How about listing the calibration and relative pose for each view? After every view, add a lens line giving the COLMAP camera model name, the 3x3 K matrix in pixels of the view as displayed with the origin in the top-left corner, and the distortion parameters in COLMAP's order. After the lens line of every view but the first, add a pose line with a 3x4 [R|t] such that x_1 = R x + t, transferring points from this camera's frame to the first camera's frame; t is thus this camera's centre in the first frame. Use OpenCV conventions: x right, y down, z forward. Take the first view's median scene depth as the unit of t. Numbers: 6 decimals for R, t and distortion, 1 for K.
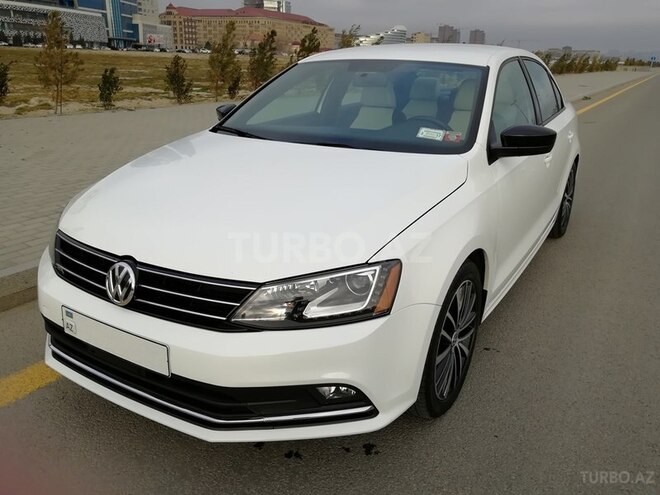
lens RADIAL K [[528.2, 0, 330.0], [0, 528.2, 247.5], [0, 0, 1]] dist [0.004286, 0.017112]
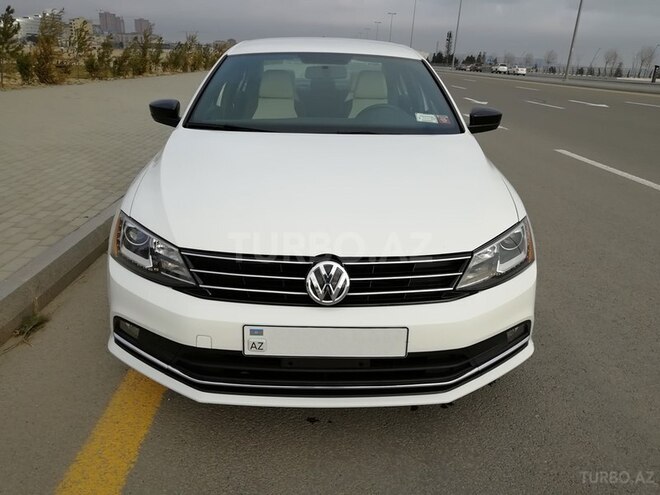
lens RADIAL K [[528.2, 0, 330.0], [0, 528.2, 247.5], [0, 0, 1]] dist [0.004286, 0.017112]
pose [[0.850698, -0.172862, 0.496419, -0.794753], [0.165721, 0.984418, 0.058800, -0.048471], [-0.498848, 0.032246, 0.866089, 0.136567]]
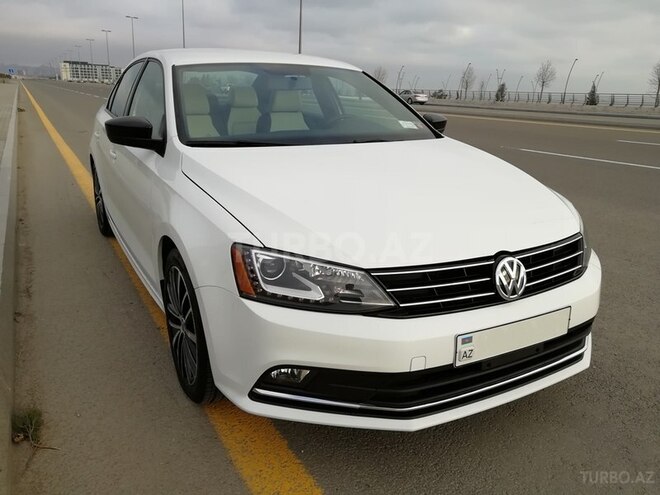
lens RADIAL K [[528.2, 0, 330.0], [0, 528.2, 247.5], [0, 0, 1]] dist [0.004286, 0.017112]
pose [[0.511569, -0.260567, 0.818781, -1.269563], [0.276932, 0.952061, 0.129957, -0.196486], [-0.813392, 0.160265, 0.559204, 0.648937]]
